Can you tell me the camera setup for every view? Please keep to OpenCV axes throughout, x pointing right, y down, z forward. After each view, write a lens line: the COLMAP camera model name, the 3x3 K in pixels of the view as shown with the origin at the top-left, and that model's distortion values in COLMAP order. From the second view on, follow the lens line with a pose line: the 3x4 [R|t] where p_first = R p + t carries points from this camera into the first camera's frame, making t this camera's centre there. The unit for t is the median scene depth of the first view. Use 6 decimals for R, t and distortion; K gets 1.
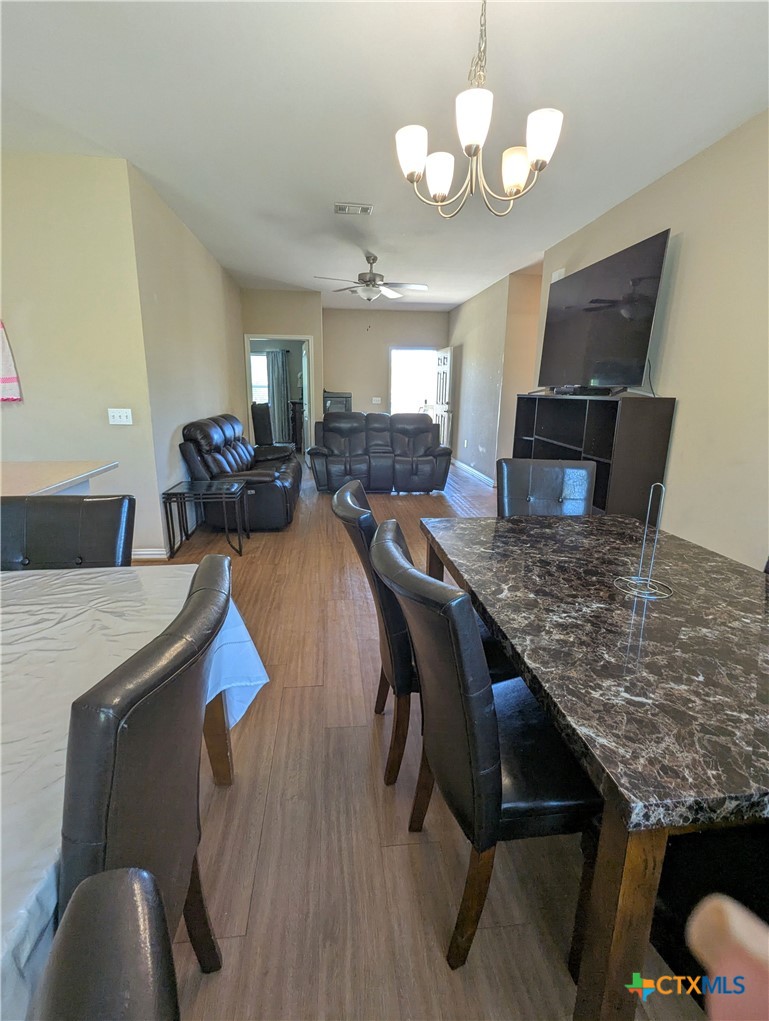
lens RADIAL K [[484.8, 0, 383.6], [0, 484.8, 512.3], [0, 0, 1]] dist [-0.002031, 0.000526]
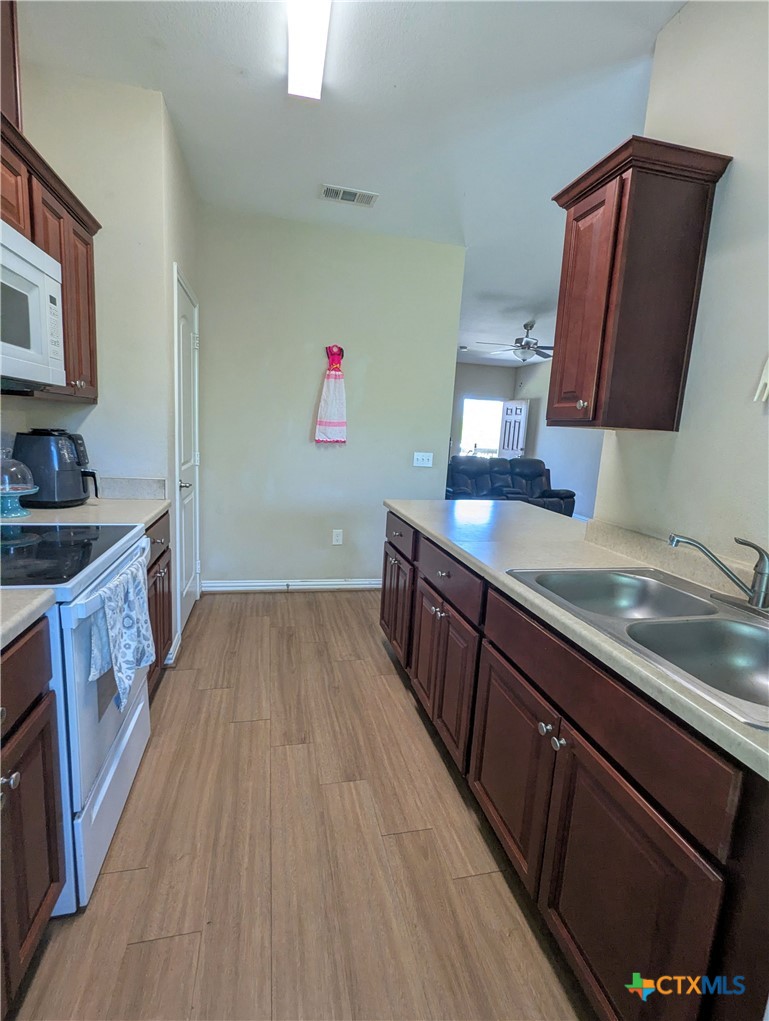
lens RADIAL K [[484.8, 0, 382.3], [0, 484.8, 507.6], [0, 0, 1]] dist [-0.002031, 0.000526]
pose [[0.992481, 0.021173, 0.120551, -0.404088], [-0.010845, 0.996262, -0.085695, 0.006101], [-0.121915, 0.083743, 0.989001, -0.048350]]
